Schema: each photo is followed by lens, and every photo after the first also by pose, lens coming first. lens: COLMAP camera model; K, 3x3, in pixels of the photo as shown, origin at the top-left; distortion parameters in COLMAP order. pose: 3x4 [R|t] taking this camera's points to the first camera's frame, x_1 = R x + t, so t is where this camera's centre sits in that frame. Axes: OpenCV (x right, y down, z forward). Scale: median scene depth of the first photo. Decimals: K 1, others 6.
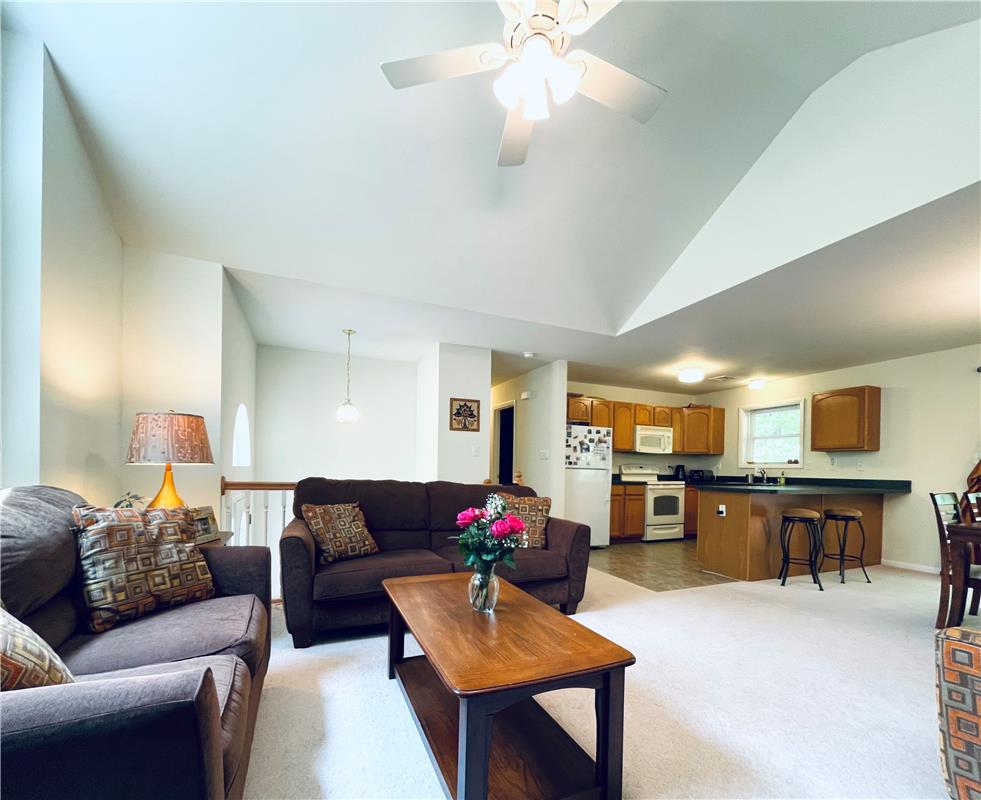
lens RADIAL K [[429.5, 0, 491.1], [0, 429.5, 471.8], [0, 0, 1]] dist [0.000661, 0.000014]
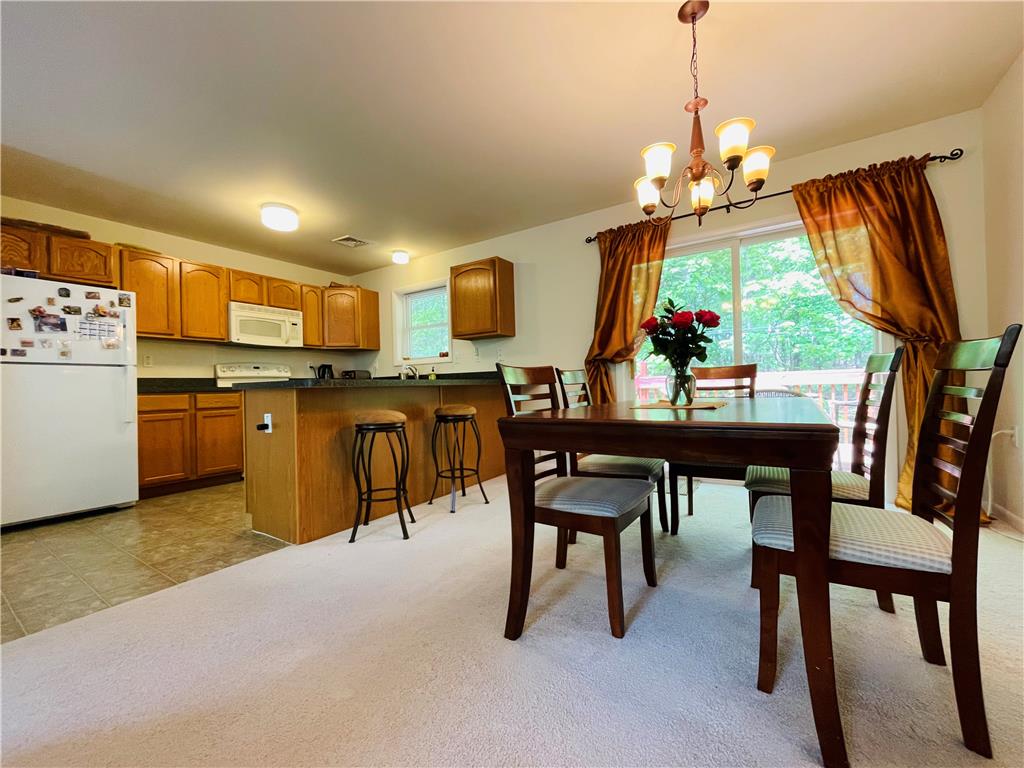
lens RADIAL K [[412.1, 0, 511.7], [0, 412.1, 386.0], [0, 0, 1]] dist [-0.003765, -0.001051]
pose [[0.834828, -0.041441, 0.548948, 0.397401], [0.046268, 0.998916, 0.005047, 0.041233], [-0.548562, 0.021186, 0.835841, 0.283907]]
